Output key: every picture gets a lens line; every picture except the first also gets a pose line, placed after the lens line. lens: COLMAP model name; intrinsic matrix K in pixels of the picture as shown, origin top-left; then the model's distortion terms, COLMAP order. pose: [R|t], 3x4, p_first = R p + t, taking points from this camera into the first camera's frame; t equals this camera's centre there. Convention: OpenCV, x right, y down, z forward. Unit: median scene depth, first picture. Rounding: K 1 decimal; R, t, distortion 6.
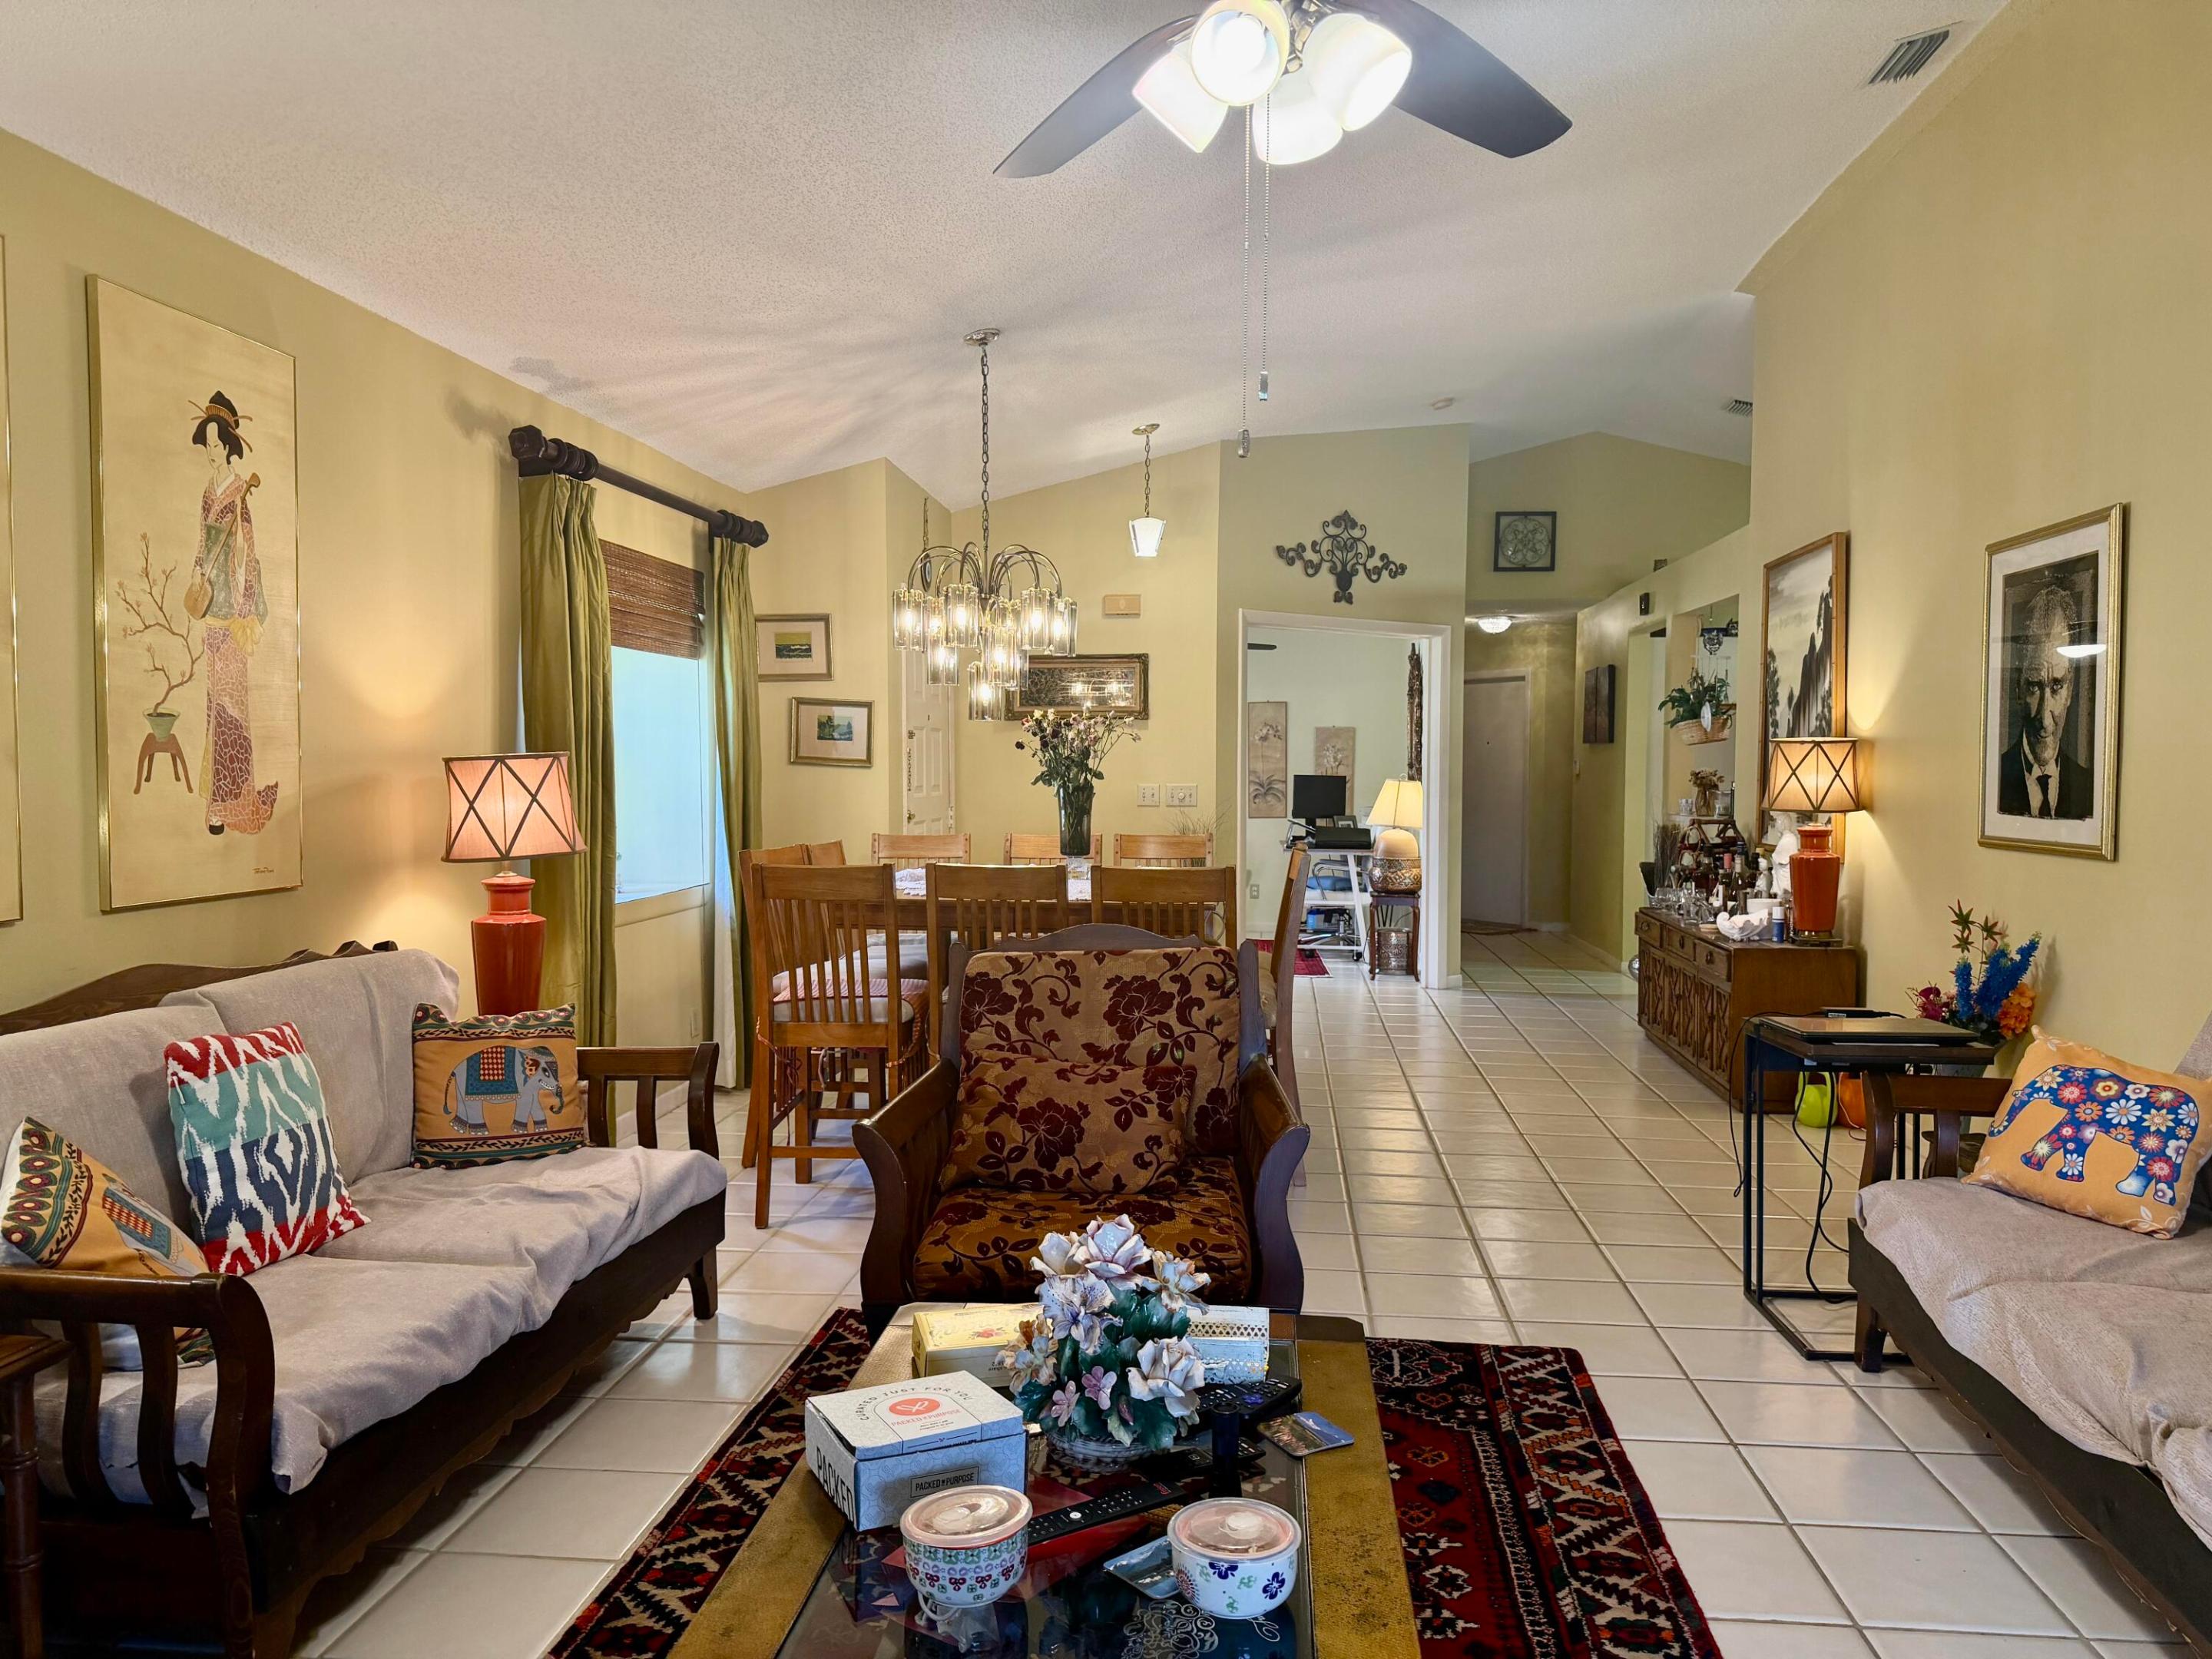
lens RADIAL K [[1528.6, 0, 1095.7], [0, 1528.6, 825.0], [0, 0, 1]] dist [0.068129, -0.083802]
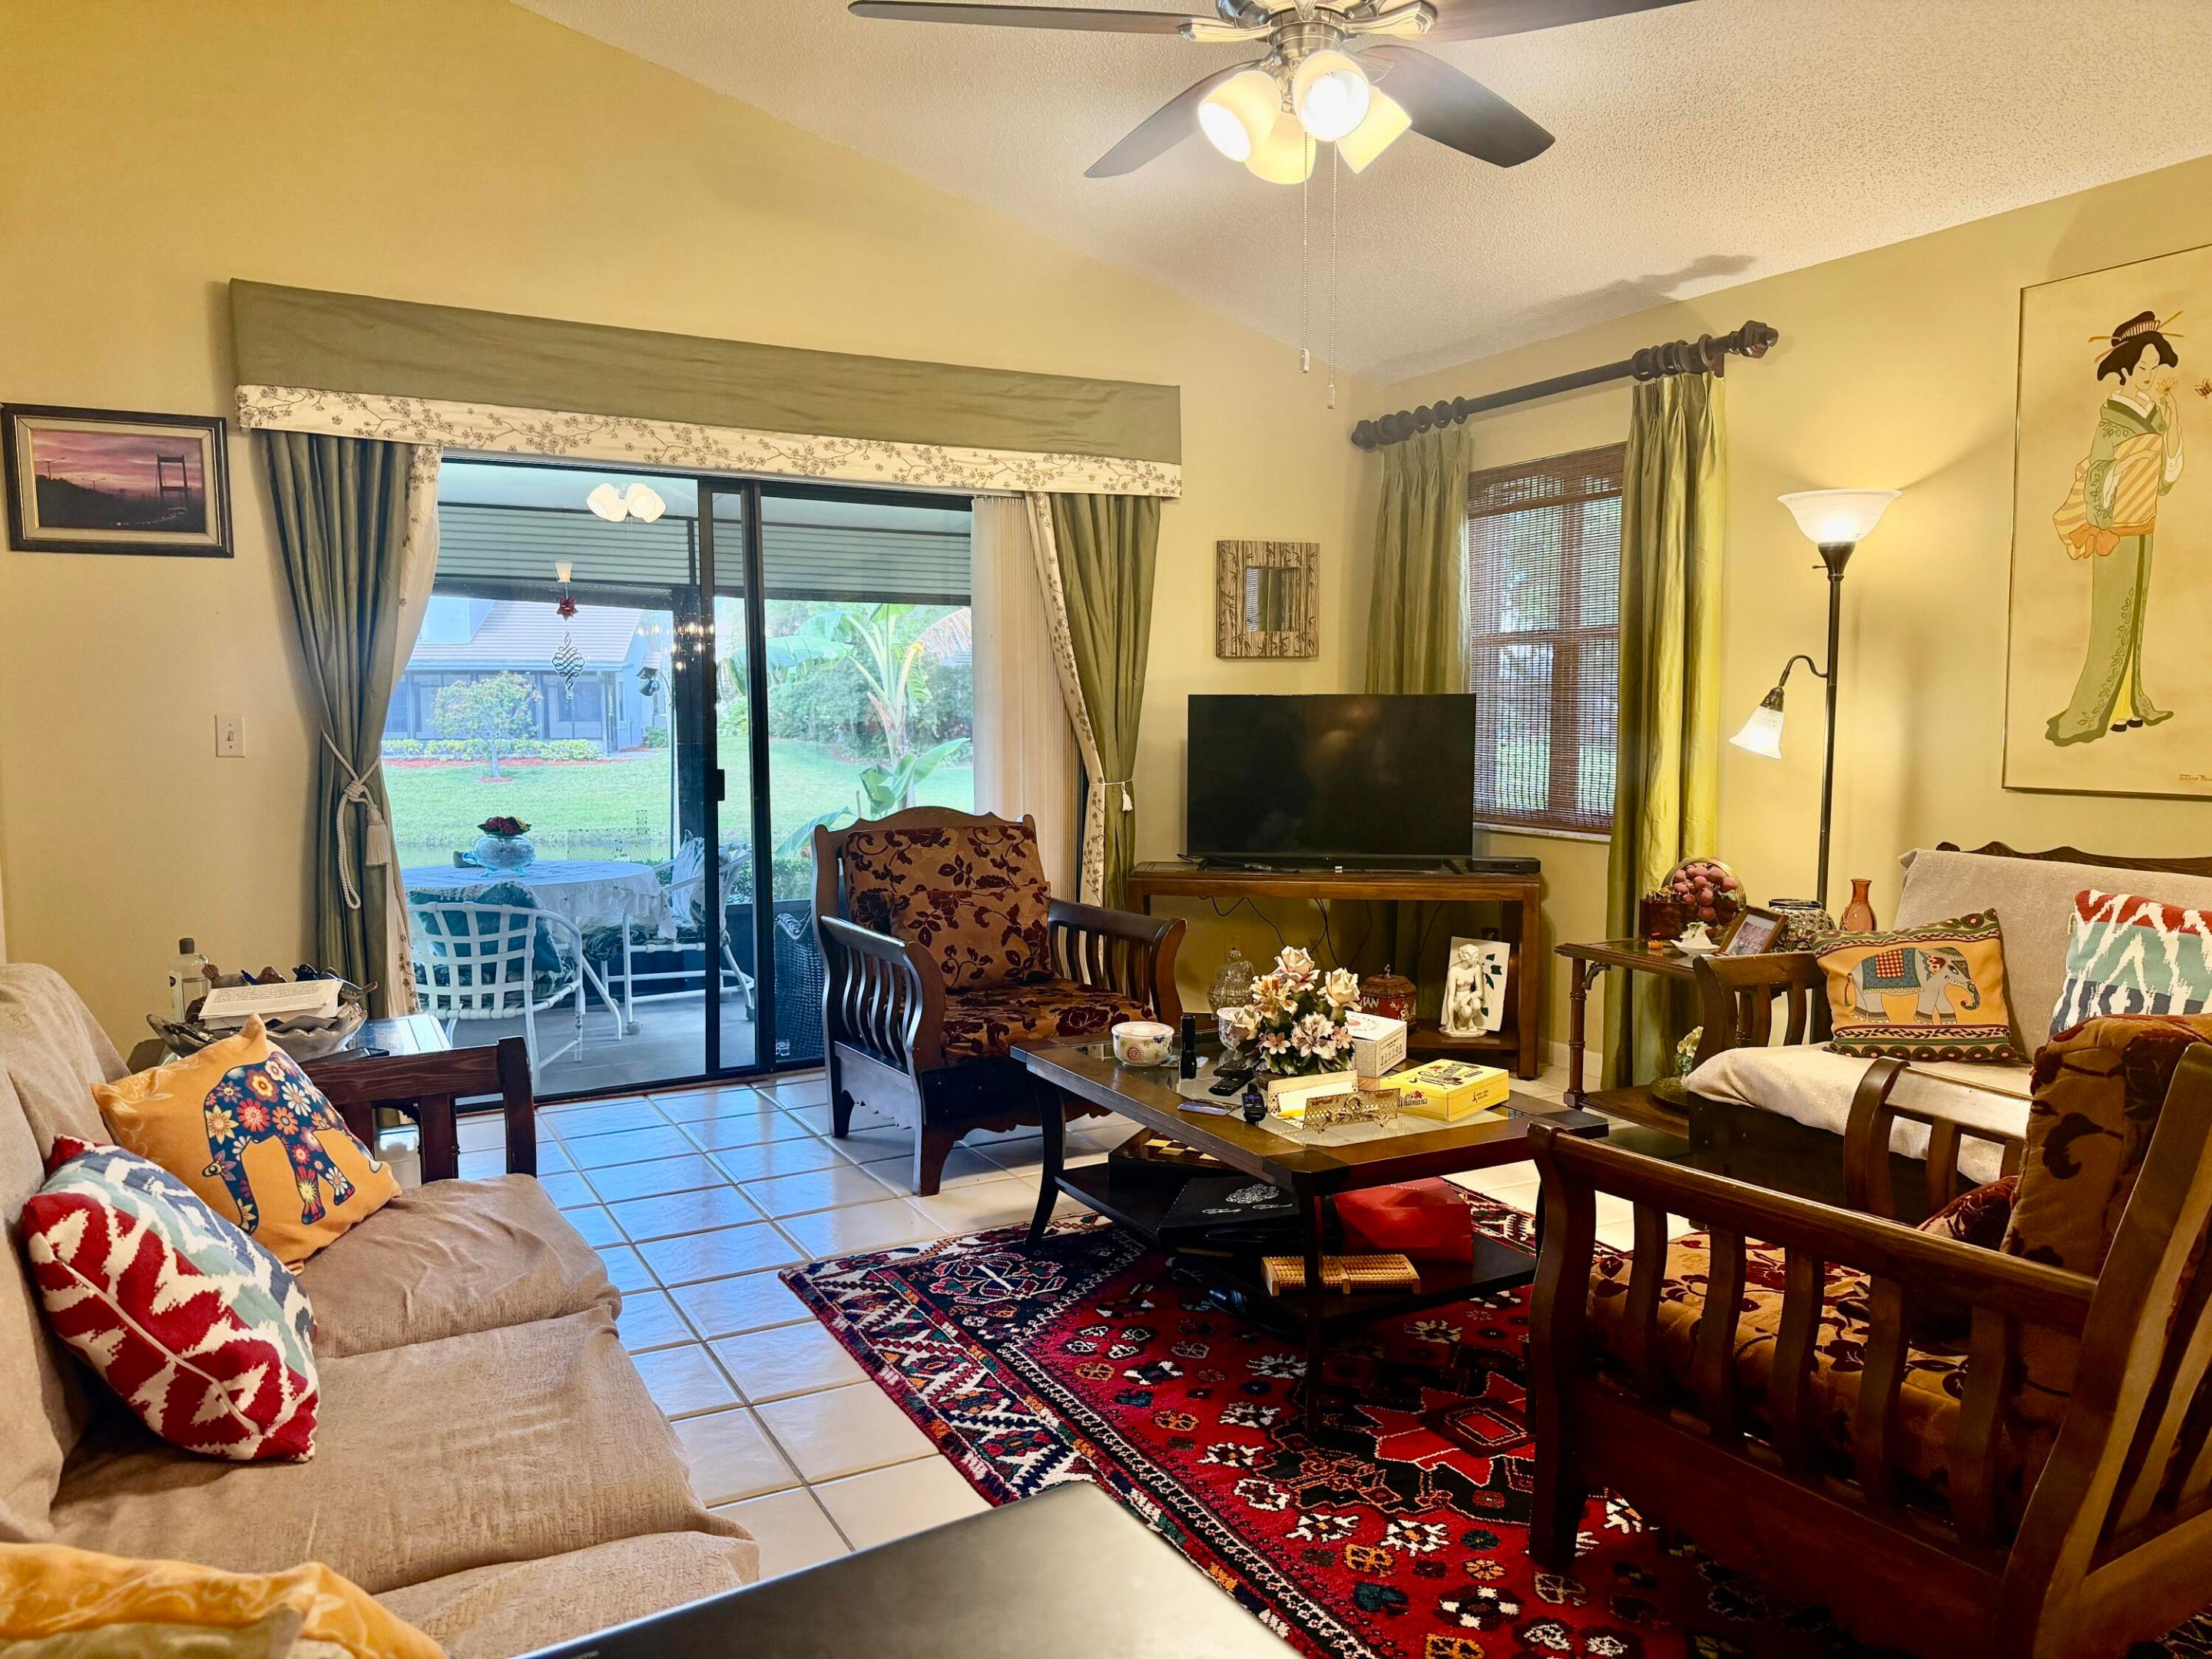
lens RADIAL K [[1528.6, 0, 1094.6], [0, 1528.6, 823.5], [0, 0, 1]] dist [0.068129, -0.083802]
pose [[-0.821809, 0.036965, -0.568563, 0.675619], [-0.027552, 0.994148, 0.104458, -0.018509], [0.569097, 0.101509, -0.815981, 1.349180]]
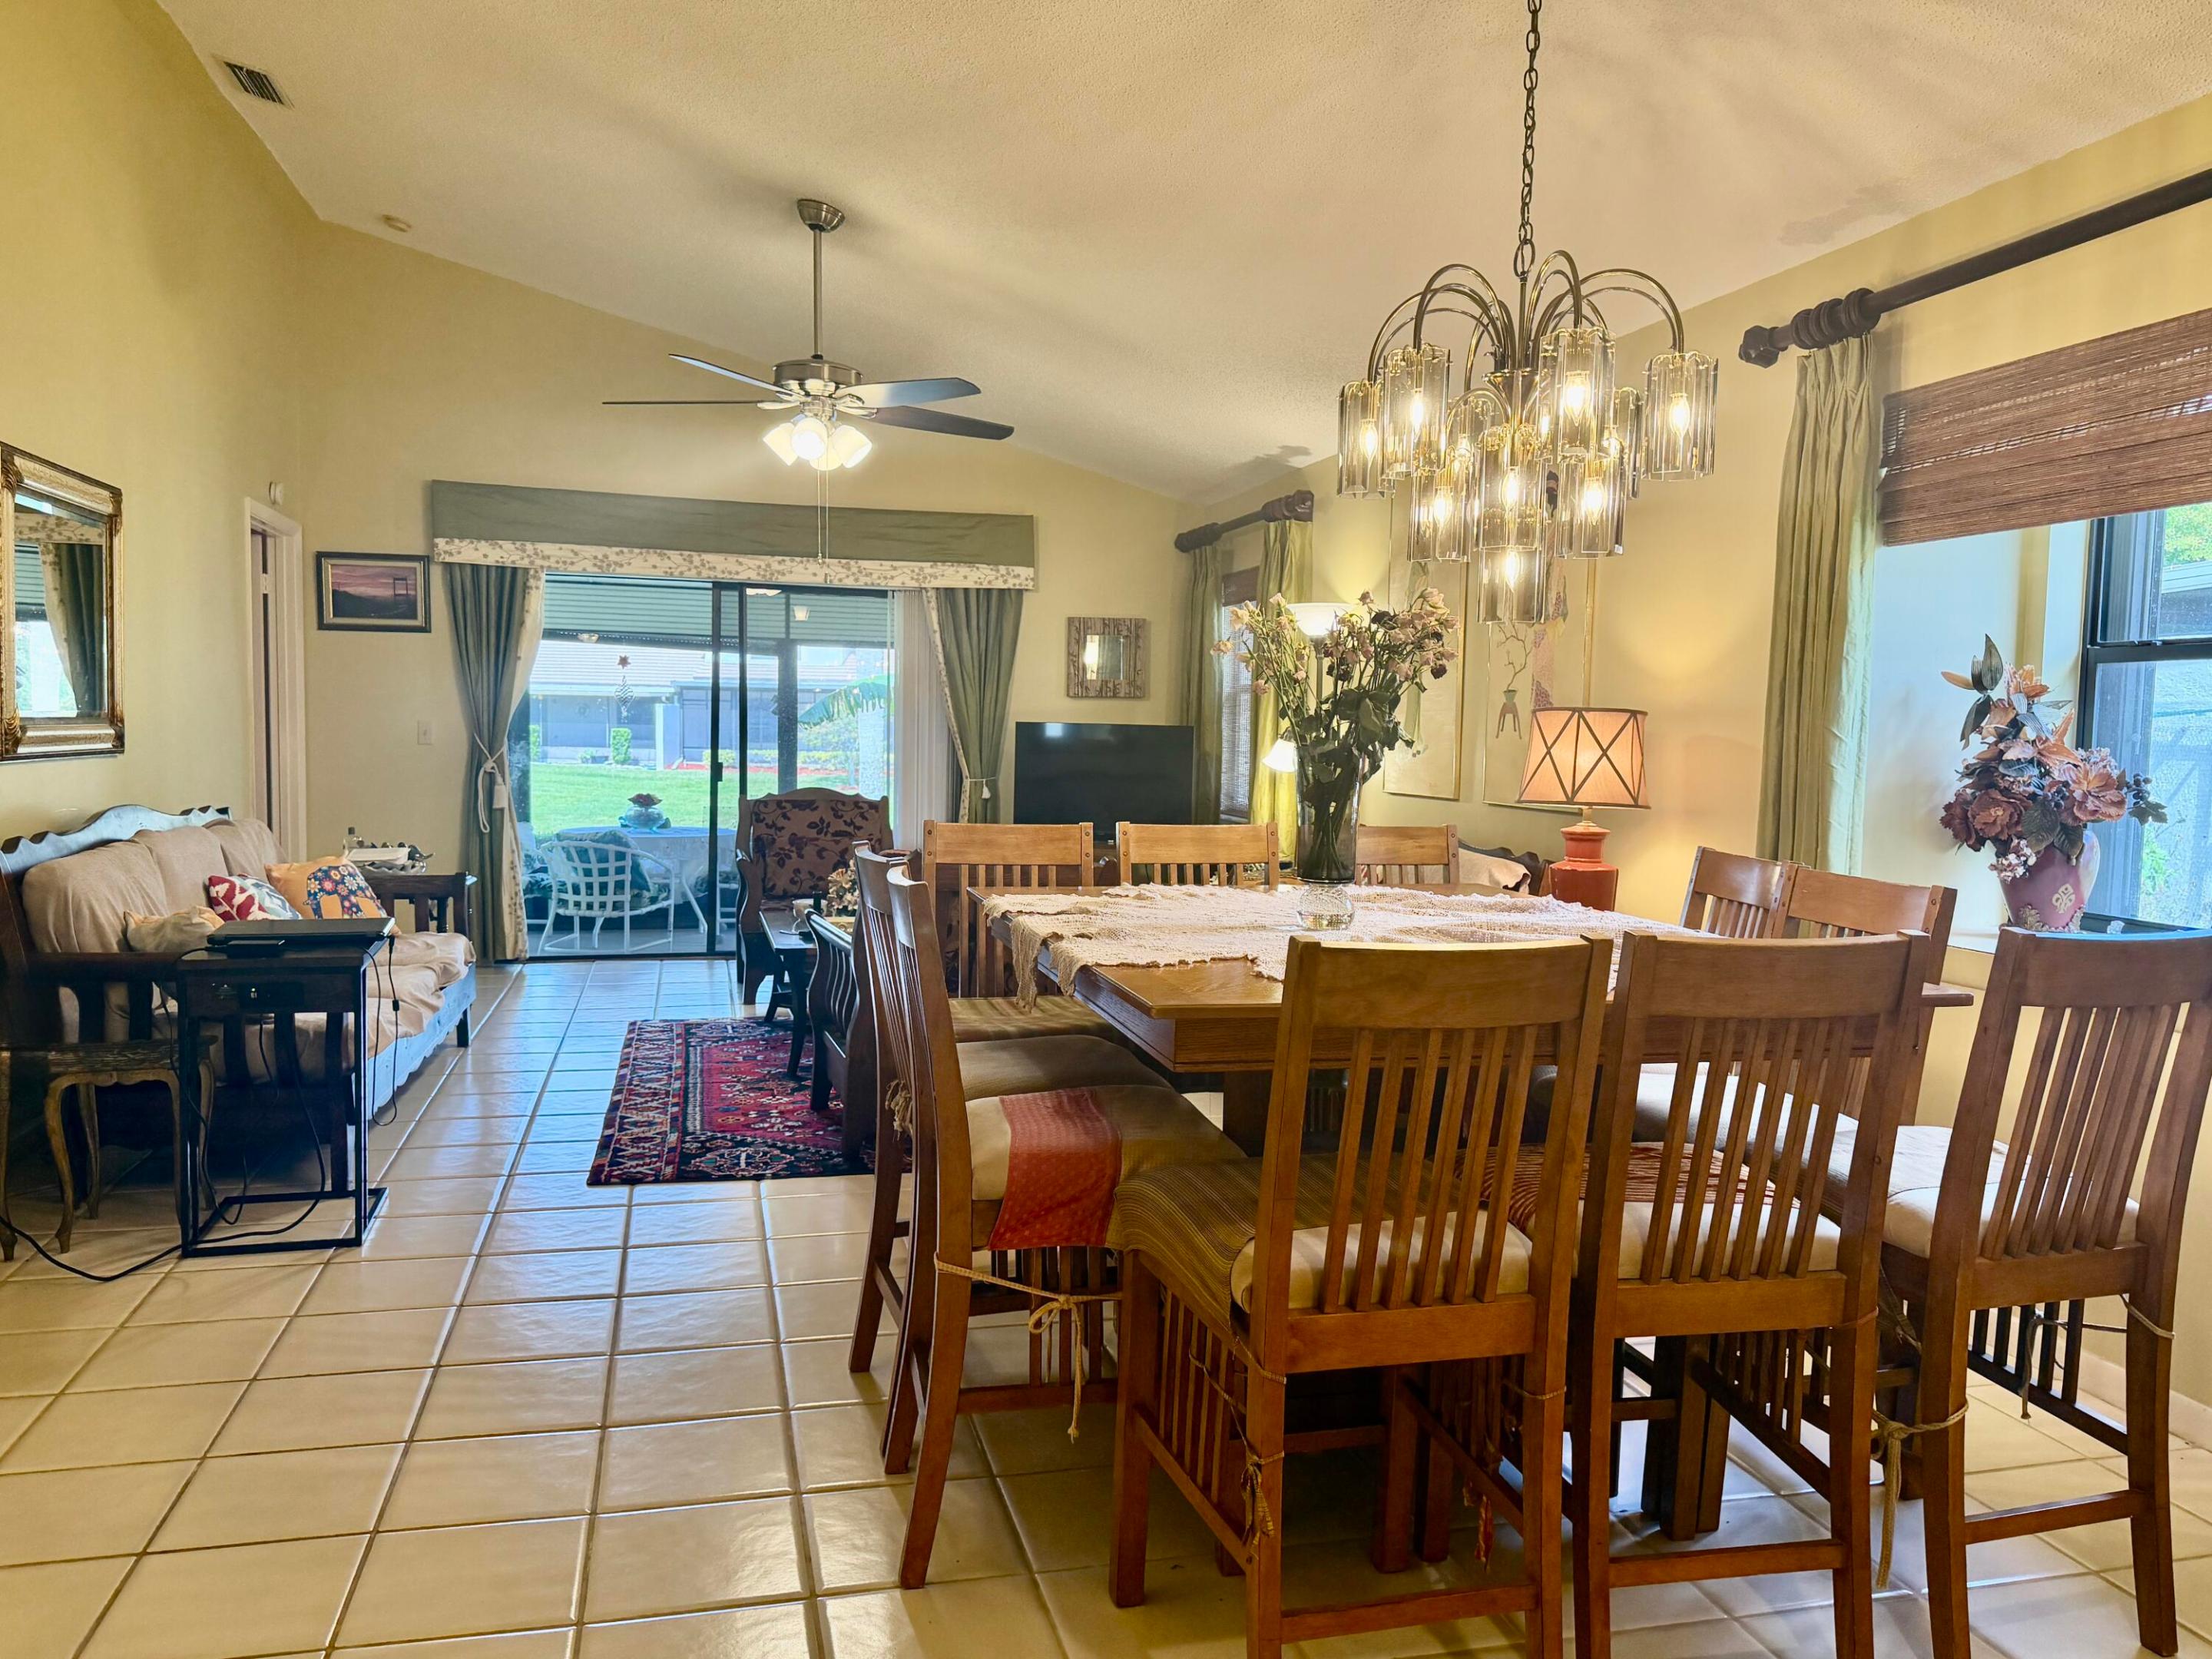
lens RADIAL K [[1528.6, 0, 1087.2], [0, 1528.6, 830.5], [0, 0, 1]] dist [0.068129, -0.083802]
pose [[-0.931256, -0.004240, -0.364341, 0.432599], [-0.044596, 0.993741, 0.102422, -0.074991], [0.361626, 0.111629, -0.925616, 2.465227]]
